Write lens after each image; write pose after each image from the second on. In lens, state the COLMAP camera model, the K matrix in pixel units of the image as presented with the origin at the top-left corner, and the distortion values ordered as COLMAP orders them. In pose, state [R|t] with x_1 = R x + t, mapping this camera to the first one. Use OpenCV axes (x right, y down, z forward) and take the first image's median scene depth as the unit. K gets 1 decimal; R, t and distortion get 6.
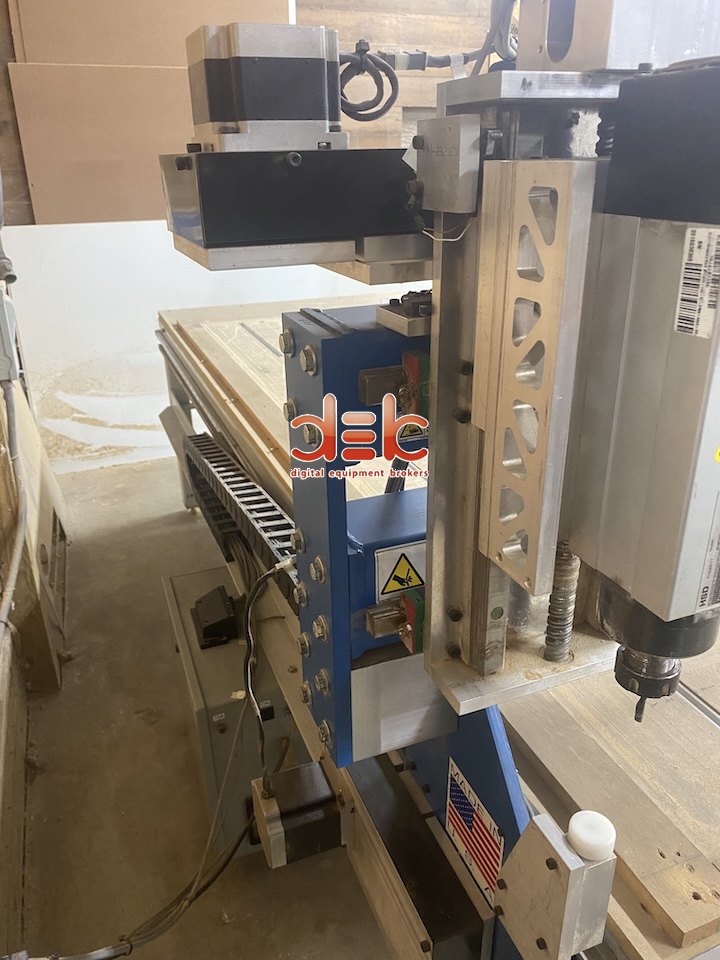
lens RADIAL K [[733.4, 0, 360.0], [0, 733.4, 480.0], [0, 0, 1]] dist [-0.011605, -0.000584]
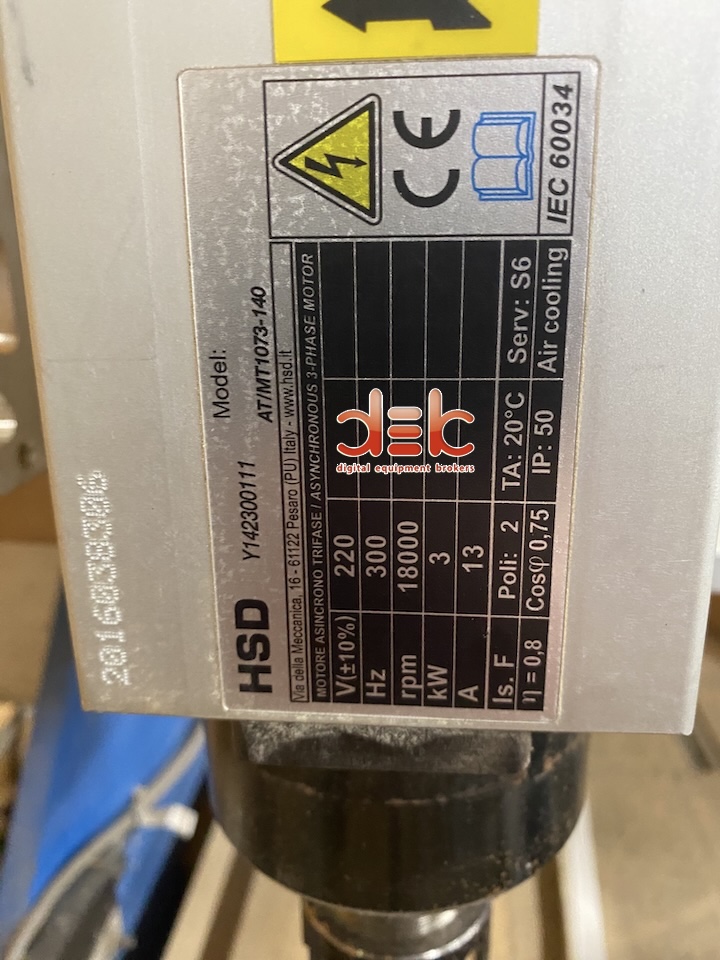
lens RADIAL K [[709.3, 0, 360.0], [0, 709.3, 480.0], [0, 0, 1]] dist [0.000030, -0.000020]
pose [[0.900732, 0.122326, -0.416795, 0.578740], [-0.178269, 0.979100, -0.097897, 0.124721], [0.396109, 0.162480, 0.903713, 0.808770]]
